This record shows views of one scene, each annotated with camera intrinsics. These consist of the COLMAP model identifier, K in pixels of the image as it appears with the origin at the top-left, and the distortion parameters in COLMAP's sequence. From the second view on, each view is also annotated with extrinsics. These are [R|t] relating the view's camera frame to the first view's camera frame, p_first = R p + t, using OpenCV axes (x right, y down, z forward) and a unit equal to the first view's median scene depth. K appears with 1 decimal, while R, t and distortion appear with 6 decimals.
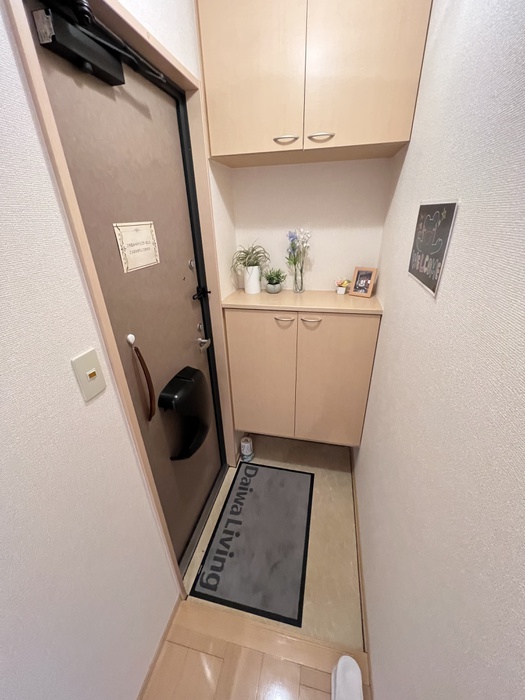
lens RADIAL K [[279.5, 0, 263.9], [0, 279.5, 349.0], [0, 0, 1]] dist [0.001229, 0.000044]
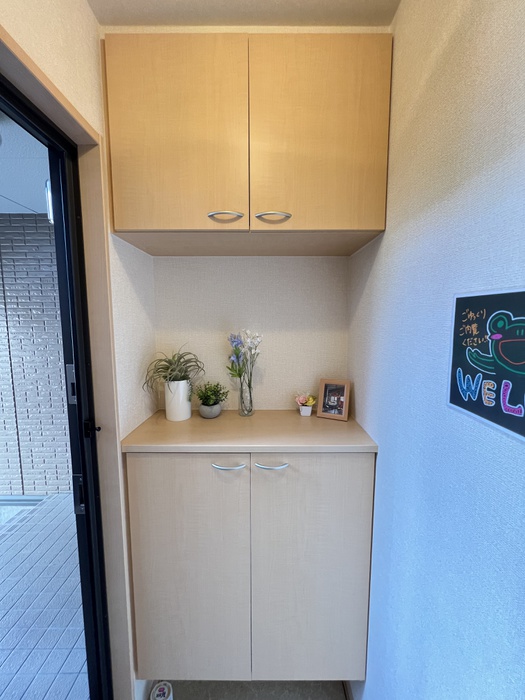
lens RADIAL K [[279.5, 0, 263.9], [0, 279.5, 349.0], [0, 0, 1]] dist [0.001229, 0.000044]
pose [[0.974671, 0.001954, 0.223636, 0.010373], [0.073157, 0.942163, -0.327072, -0.133939], [-0.211341, 0.335148, 0.918156, 0.313738]]
